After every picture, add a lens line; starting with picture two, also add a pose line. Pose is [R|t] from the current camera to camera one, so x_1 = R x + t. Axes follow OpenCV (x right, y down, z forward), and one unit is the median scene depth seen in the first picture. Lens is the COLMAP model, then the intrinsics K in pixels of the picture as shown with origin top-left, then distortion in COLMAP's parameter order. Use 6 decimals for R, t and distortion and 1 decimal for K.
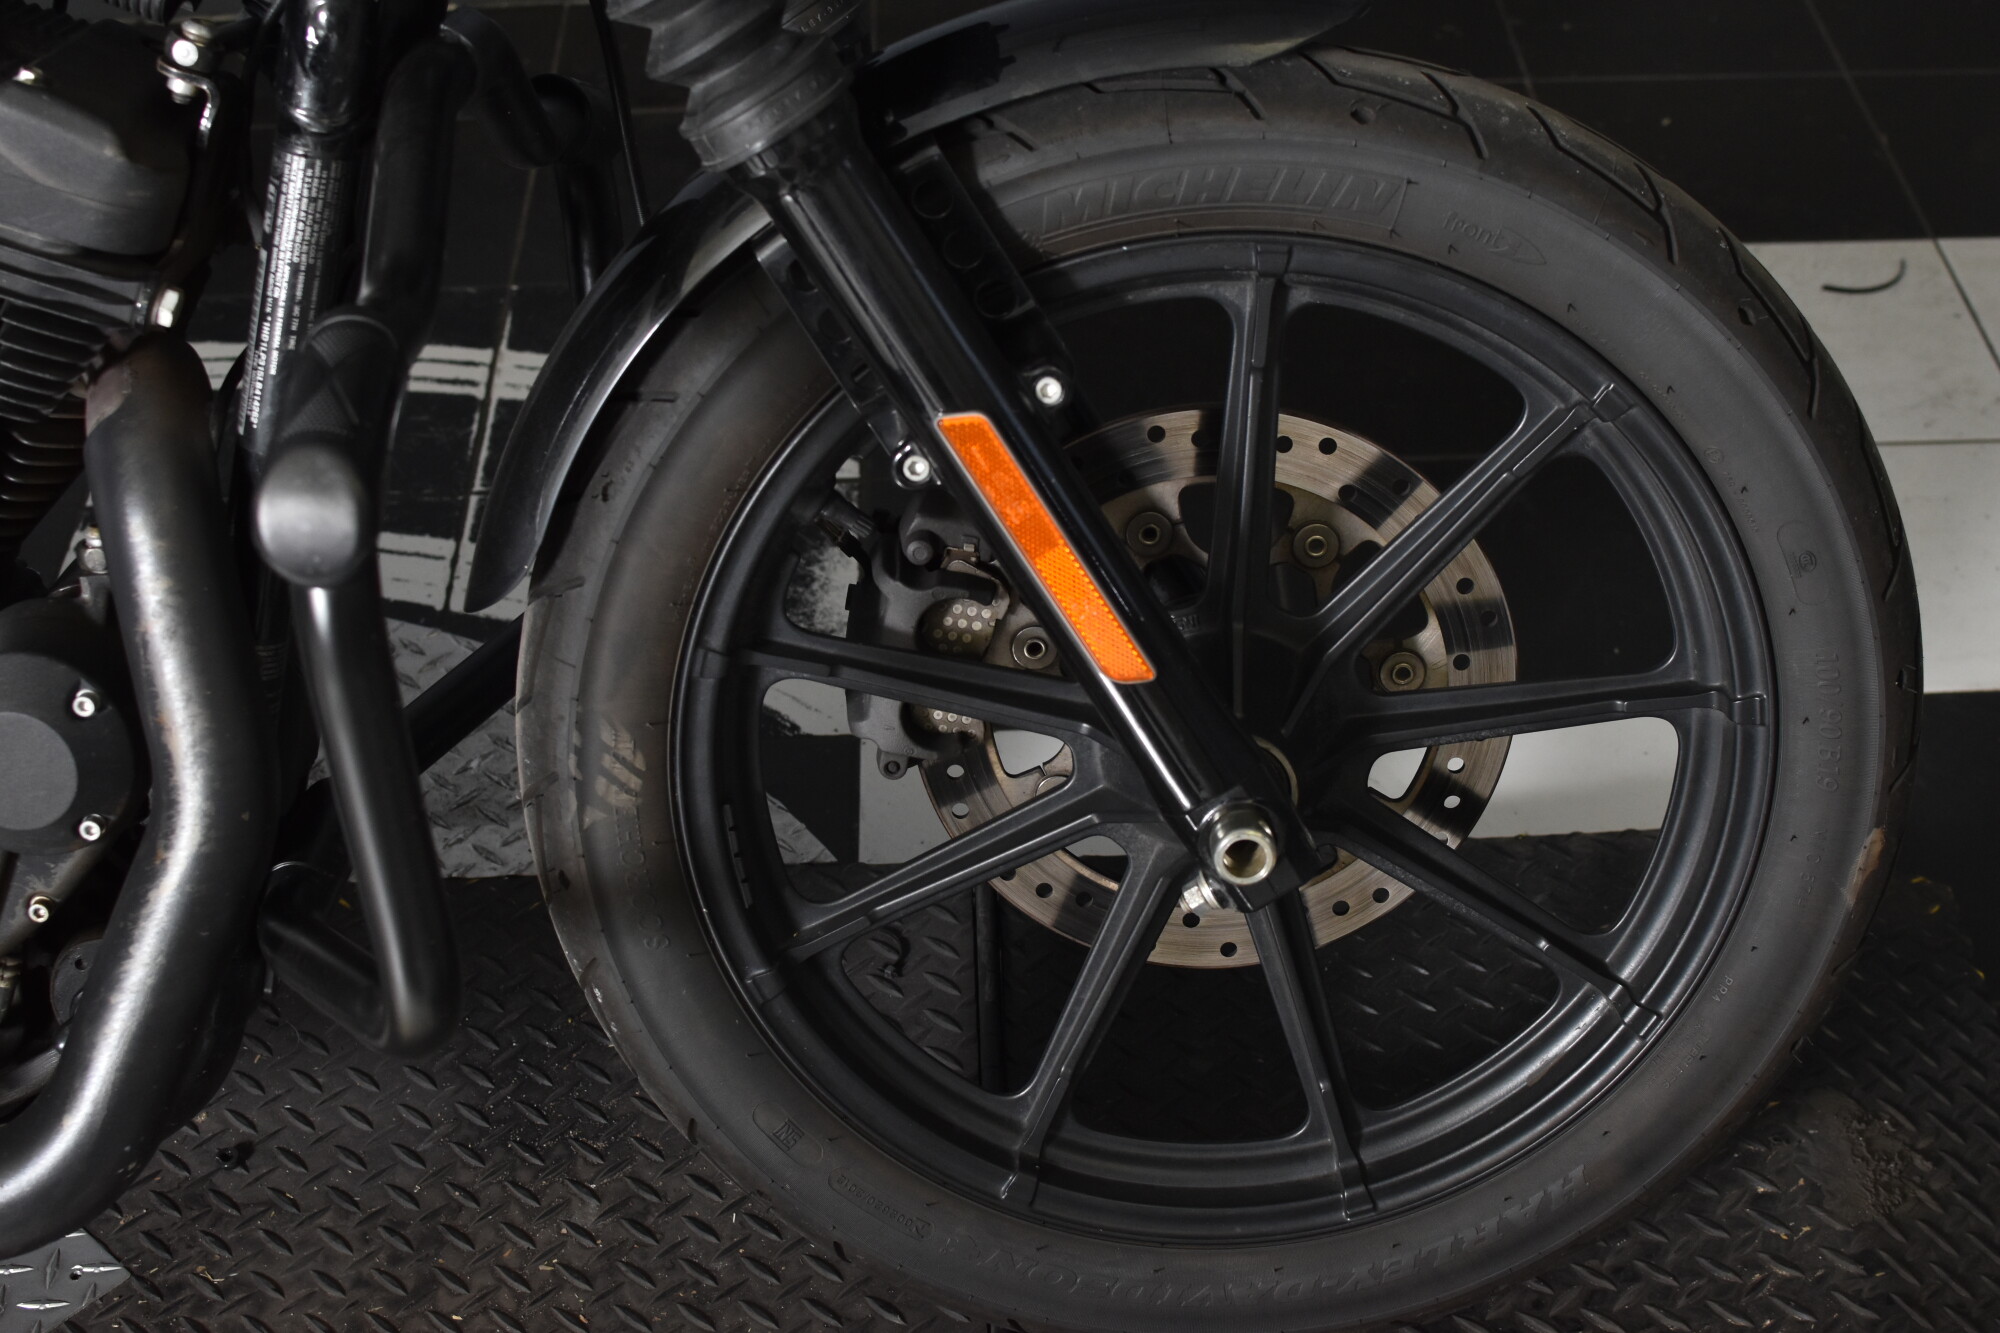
lens RADIAL K [[3052.5, 0, 1000.0], [0, 3052.5, 666.5], [0, 0, 1]] dist [-0.197886, 0.221214]
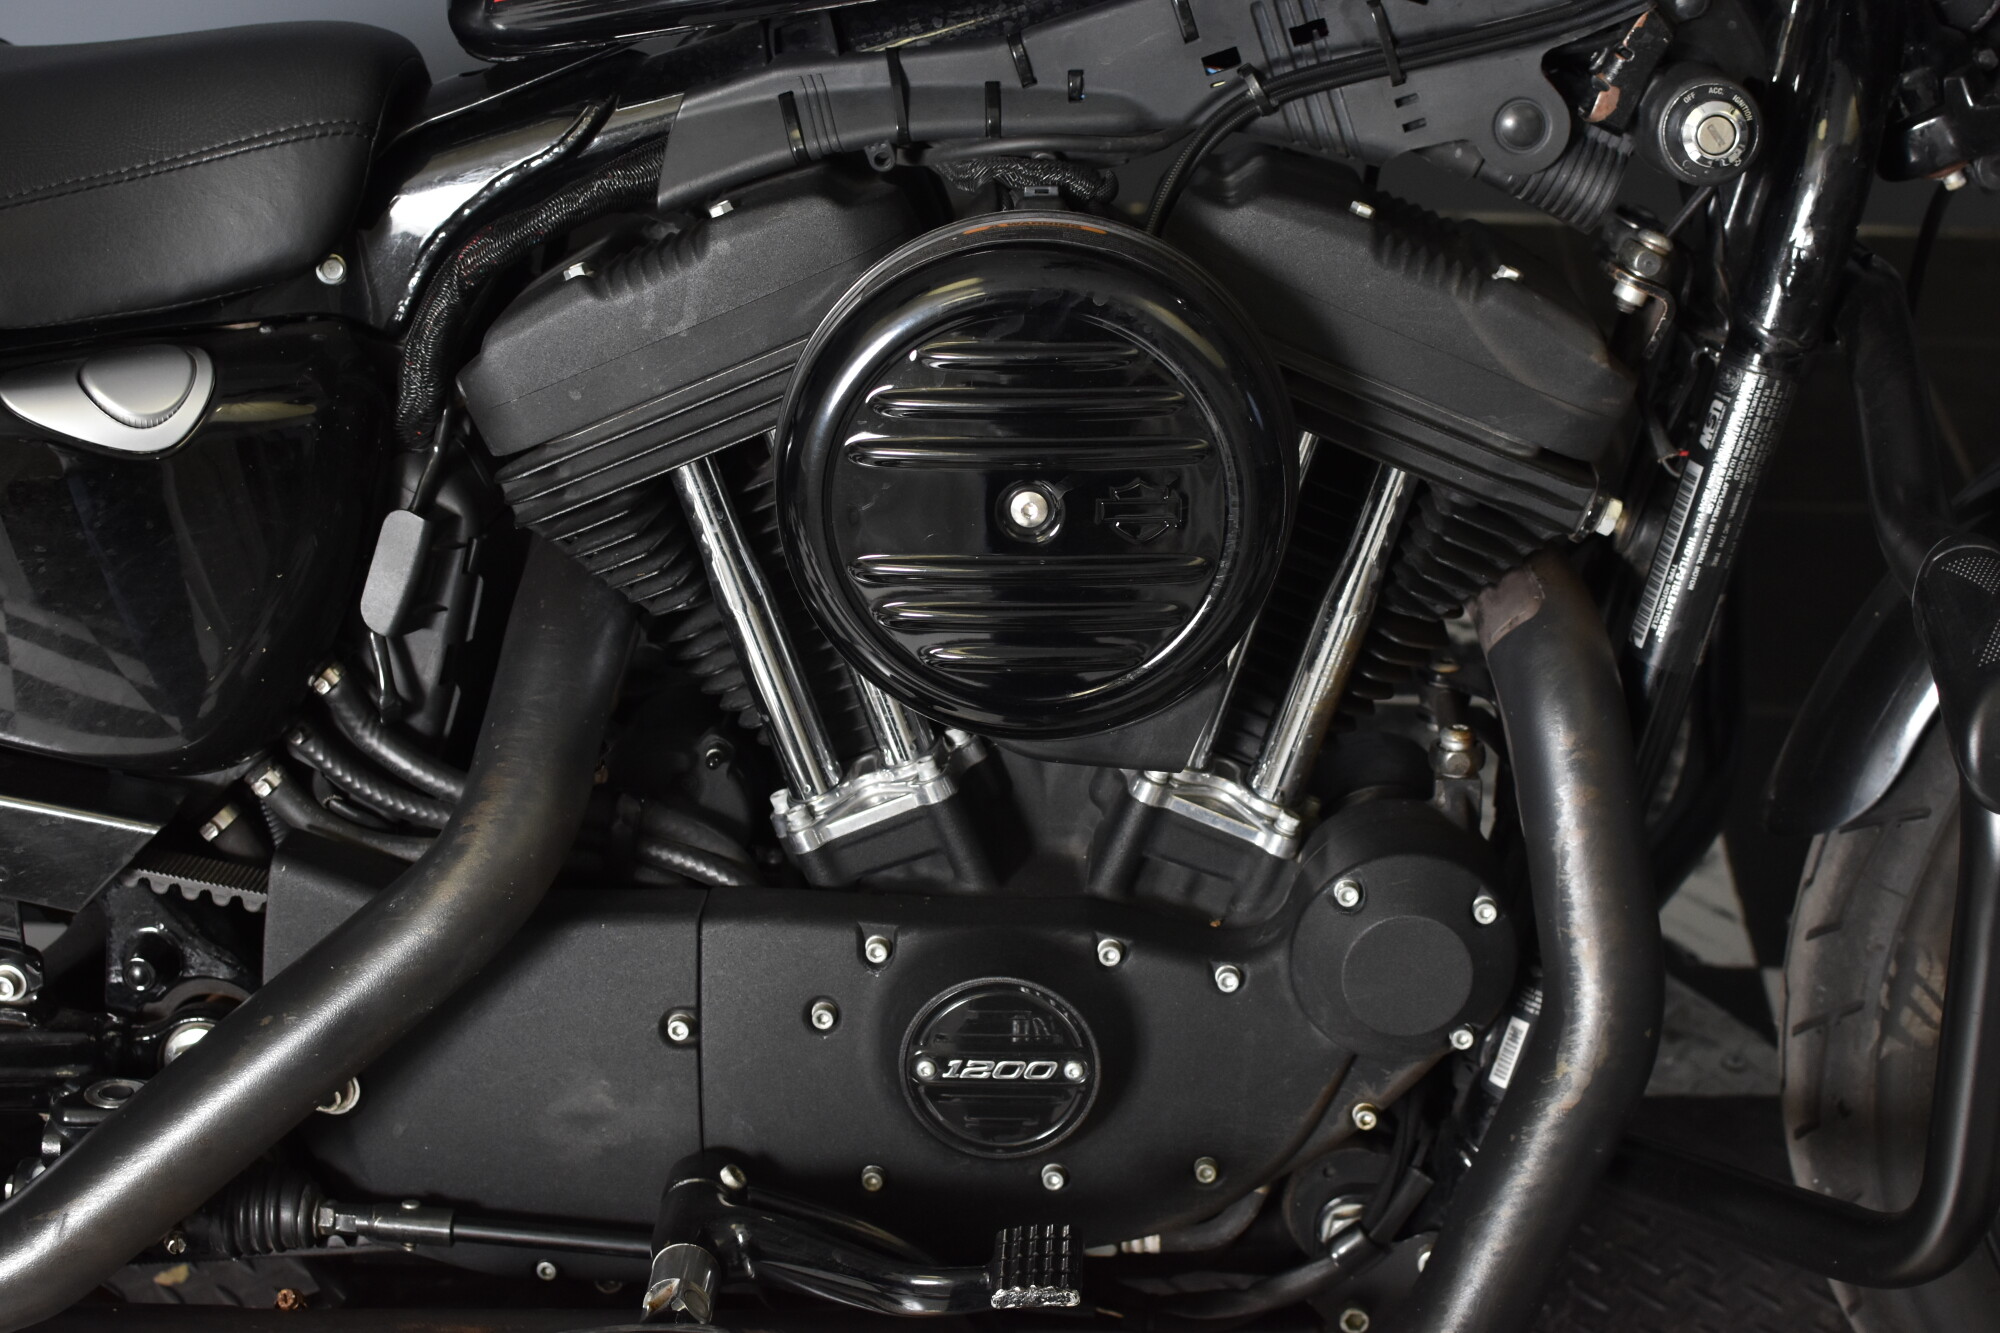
lens RADIAL K [[3052.5, 0, 1000.0], [0, 3052.5, 666.5], [0, 0, 1]] dist [-0.197886, 0.221214]
pose [[0.998069, 0.056975, -0.024756, -0.436578], [-0.058500, 0.996106, -0.065964, 0.007309], [0.020902, 0.067285, 0.997515, 0.002332]]
